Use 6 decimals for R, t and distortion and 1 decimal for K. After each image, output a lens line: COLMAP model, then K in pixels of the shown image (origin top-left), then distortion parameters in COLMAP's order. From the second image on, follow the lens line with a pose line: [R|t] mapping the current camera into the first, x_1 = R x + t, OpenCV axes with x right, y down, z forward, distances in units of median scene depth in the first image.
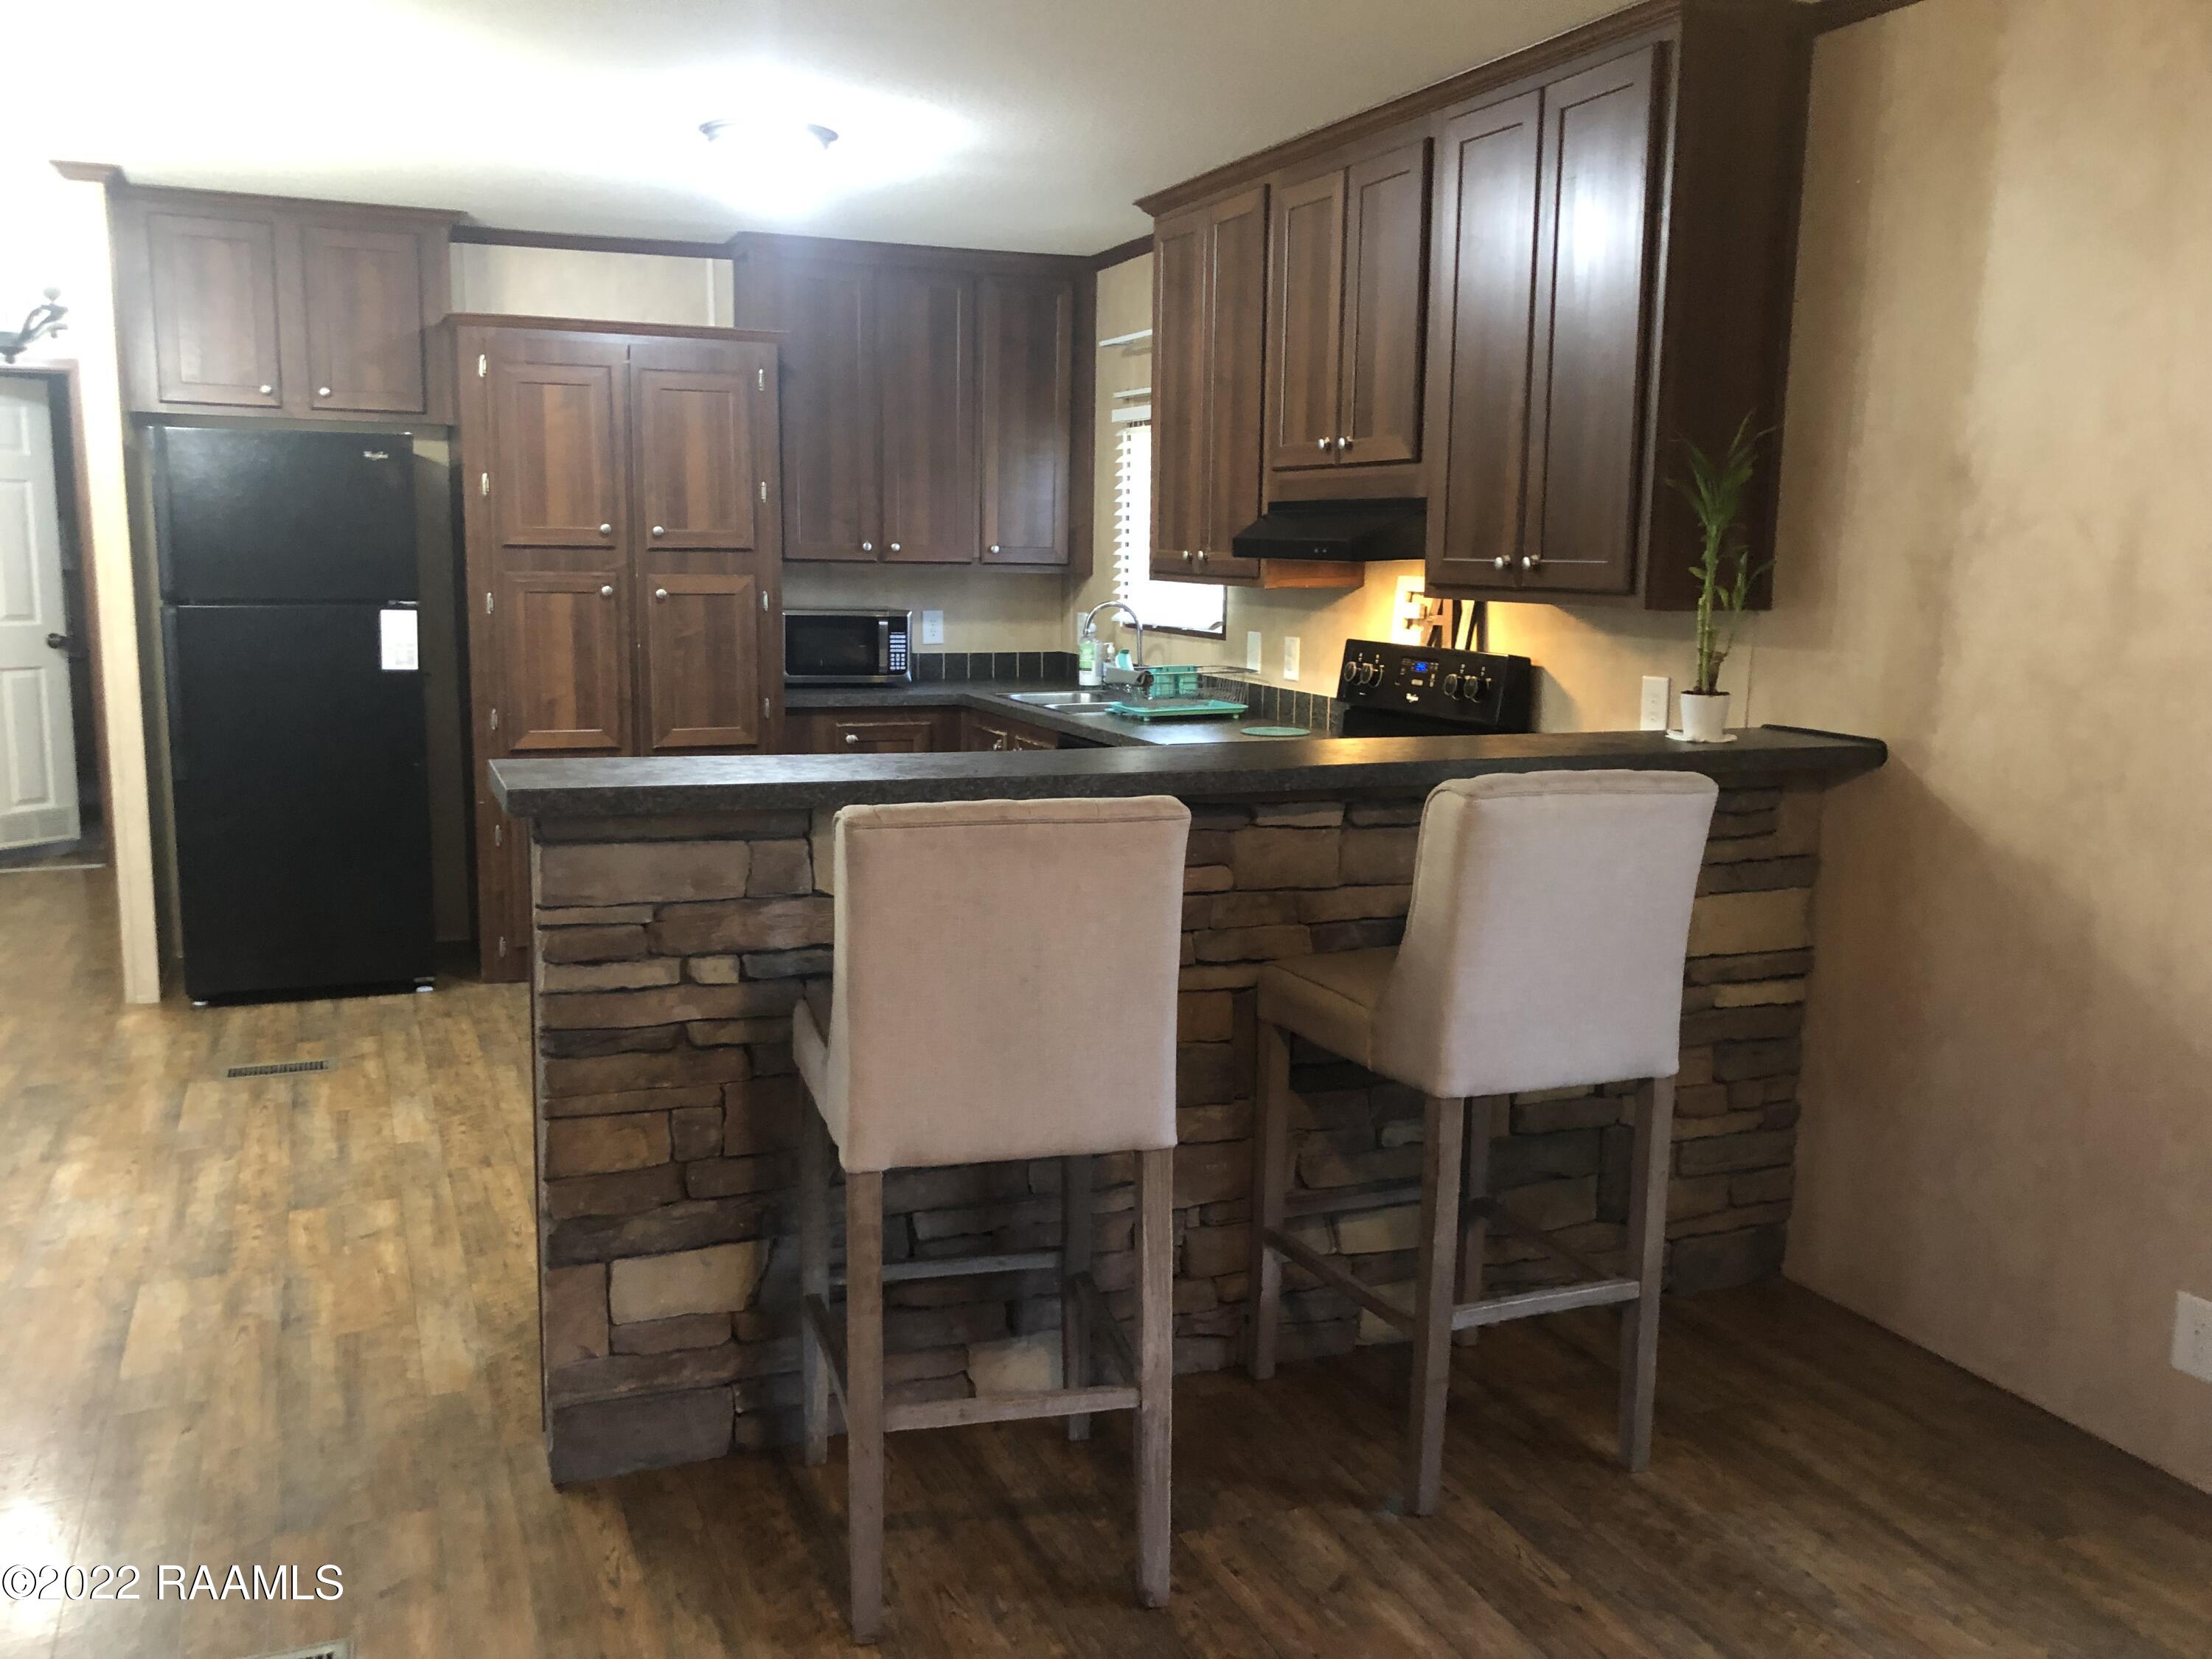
lens RADIAL K [[1787.4, 0, 1106.3], [0, 1787.4, 838.8], [0, 0, 1]] dist [0.001991, -0.001611]
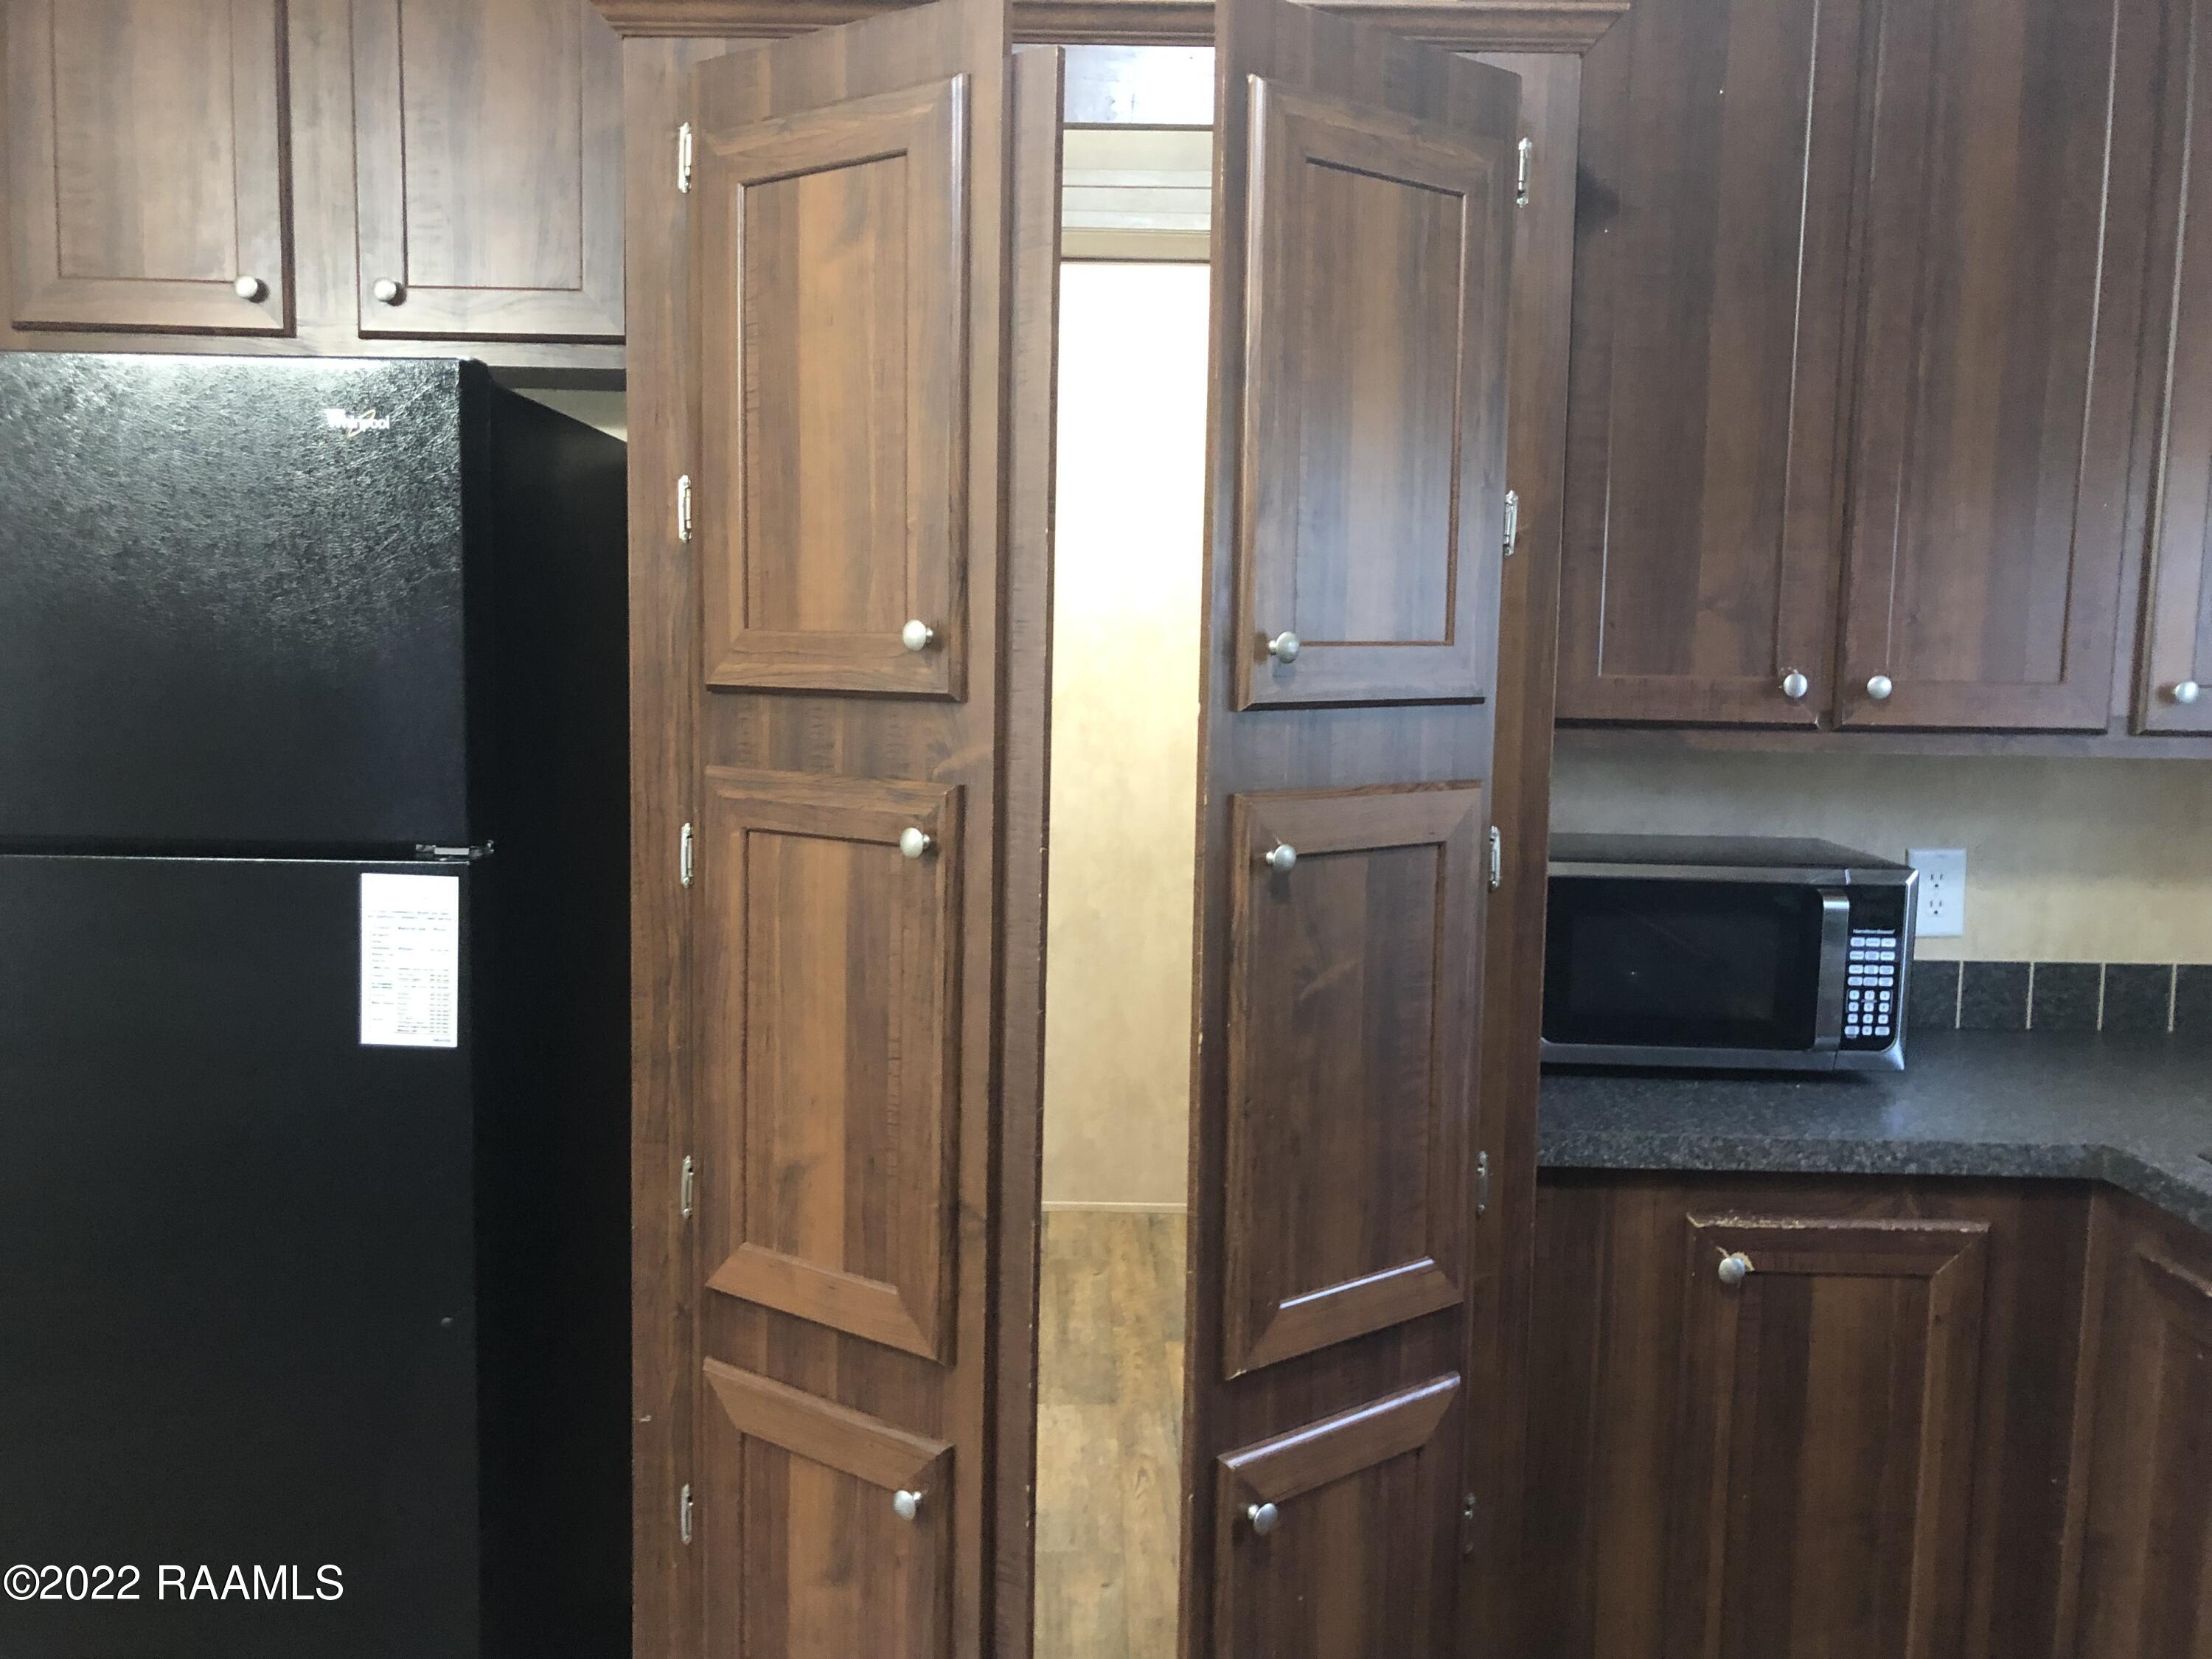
lens RADIAL K [[1831.2, 0, 1094.7], [0, 1831.2, 826.7], [0, 0, 1]] dist [0.010331, 0.002326]
pose [[0.922447, 0.037711, -0.384278, -0.134222], [-0.063961, 0.996394, -0.055755, -0.118068], [0.380789, 0.076009, 0.921532, 0.682195]]
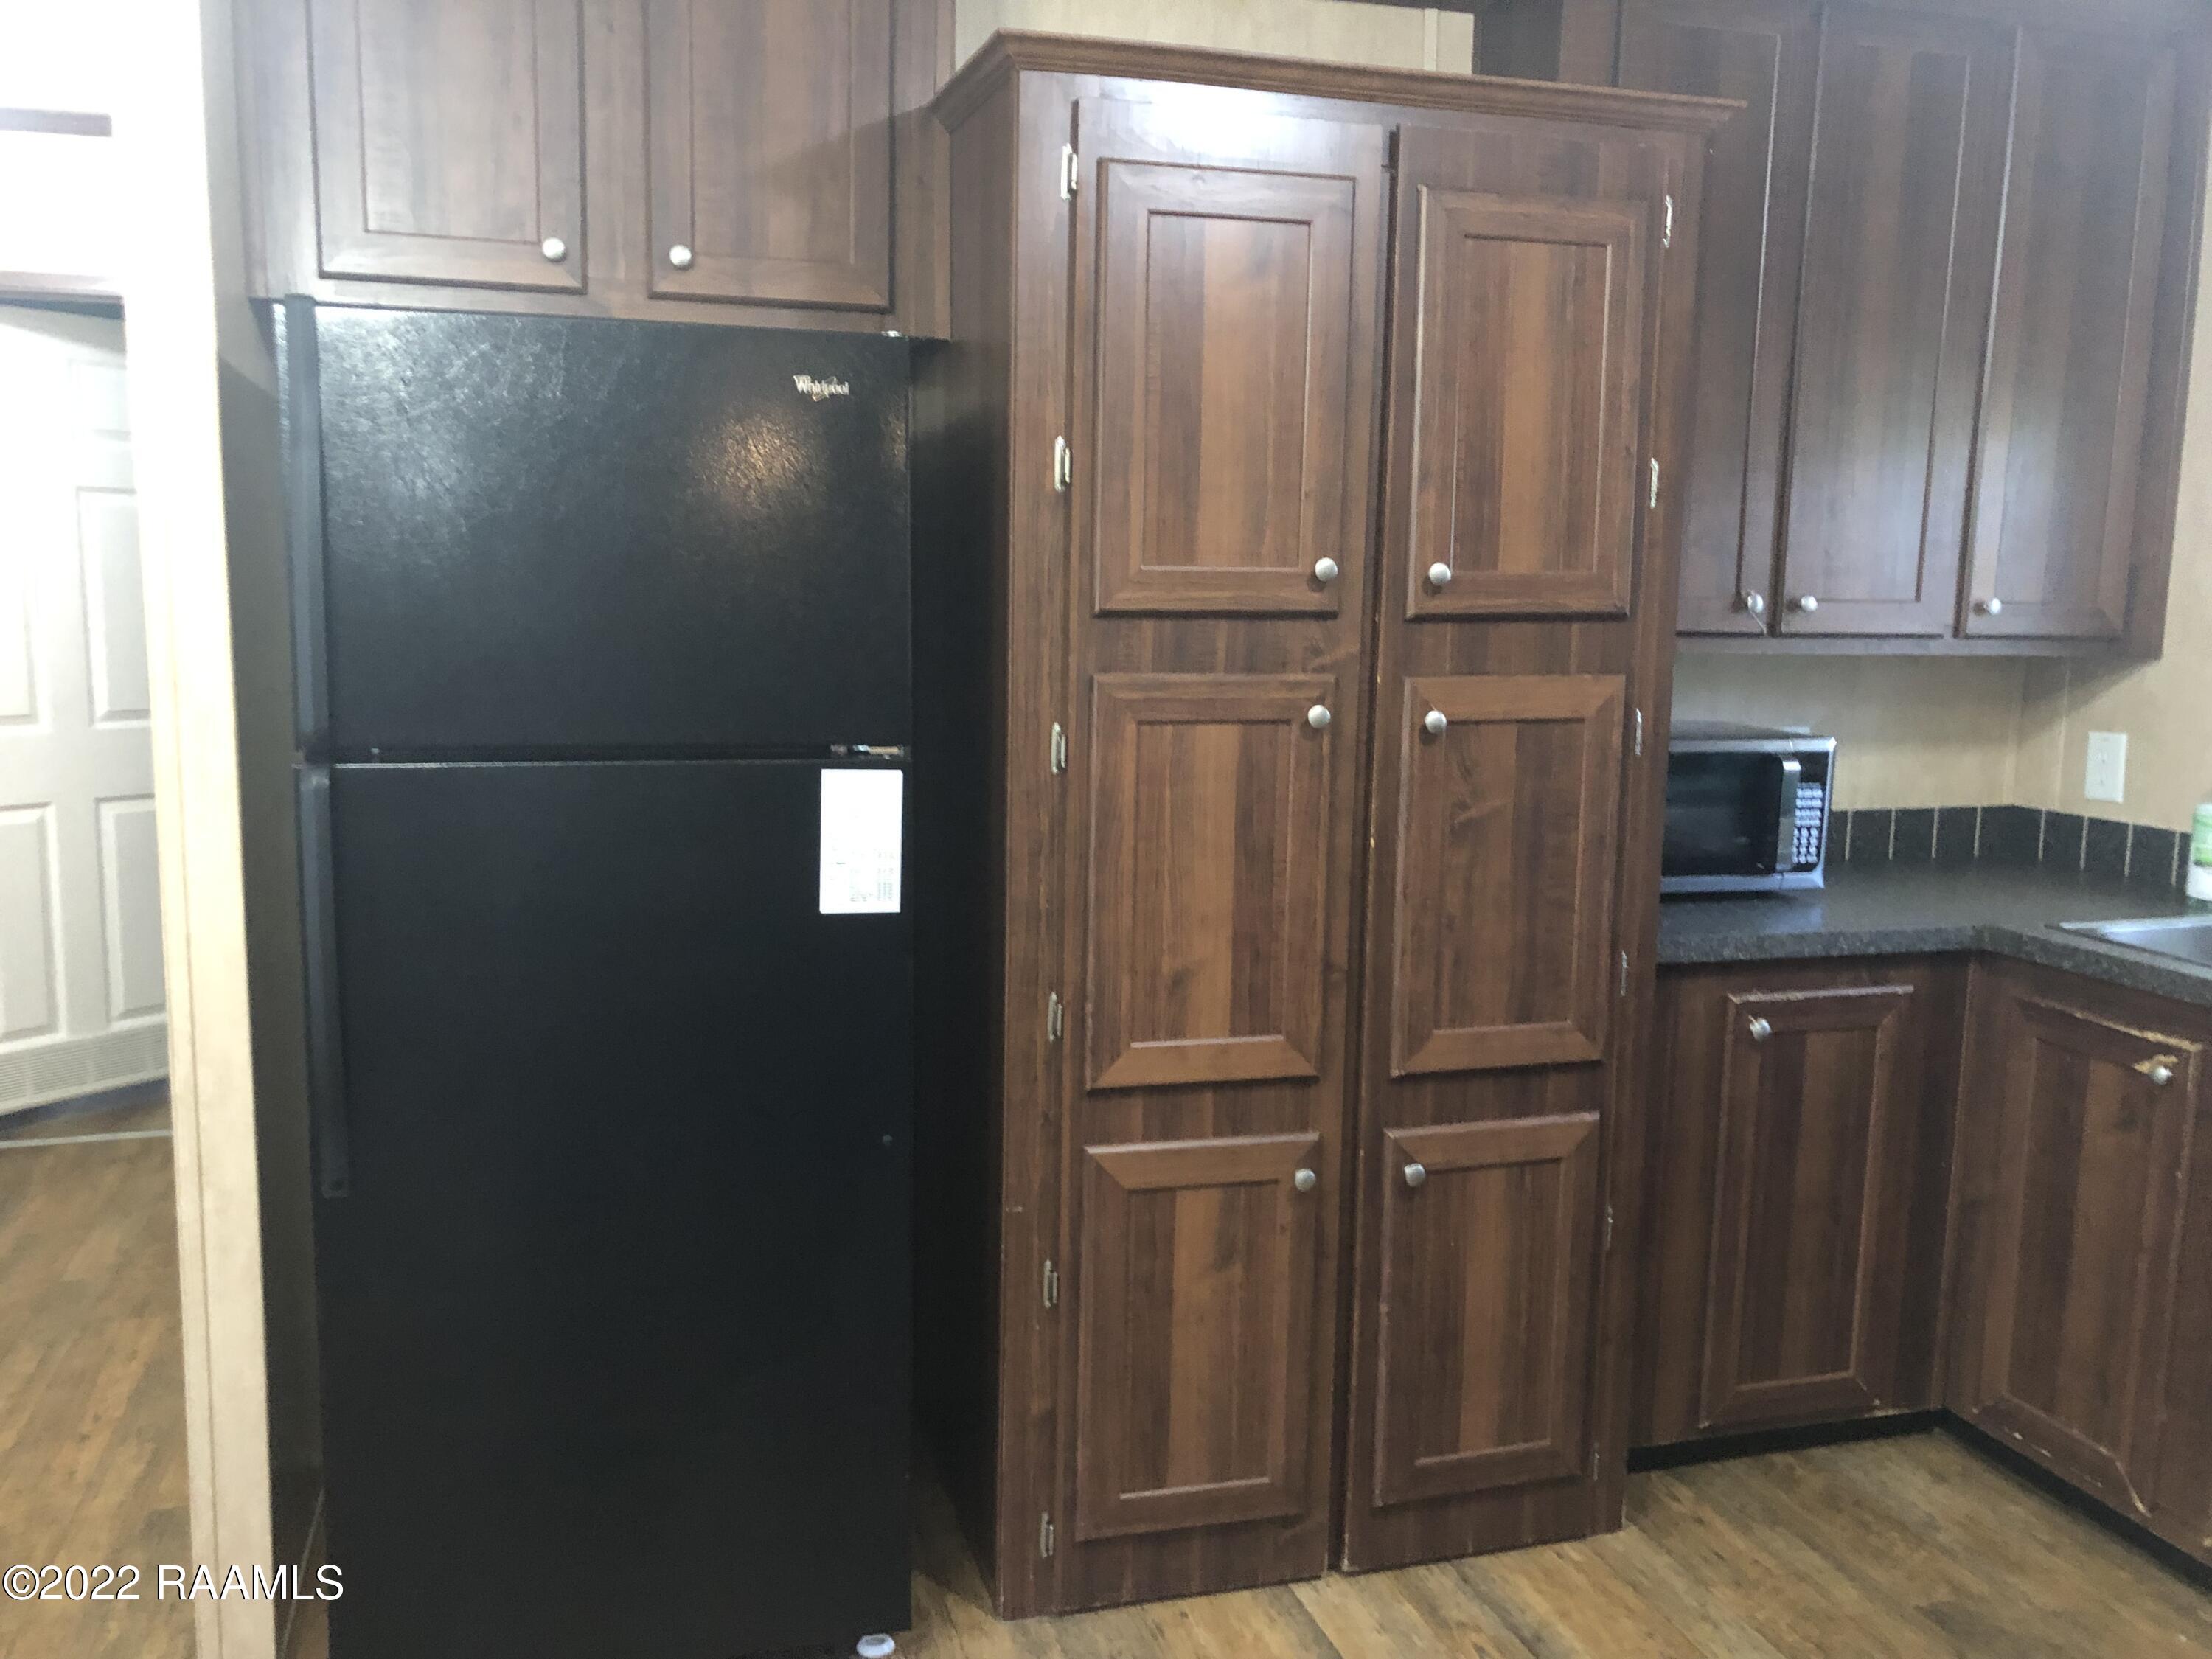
lens RADIAL K [[1840.3, 0, 1106.1], [0, 1840.3, 821.3], [0, 0, 1]] dist [0.043709, -0.031771]
pose [[0.994483, 0.014362, -0.103910, -0.278242], [-0.017447, 0.999432, -0.028847, -0.098560], [0.103436, 0.030500, 0.994168, 0.552558]]
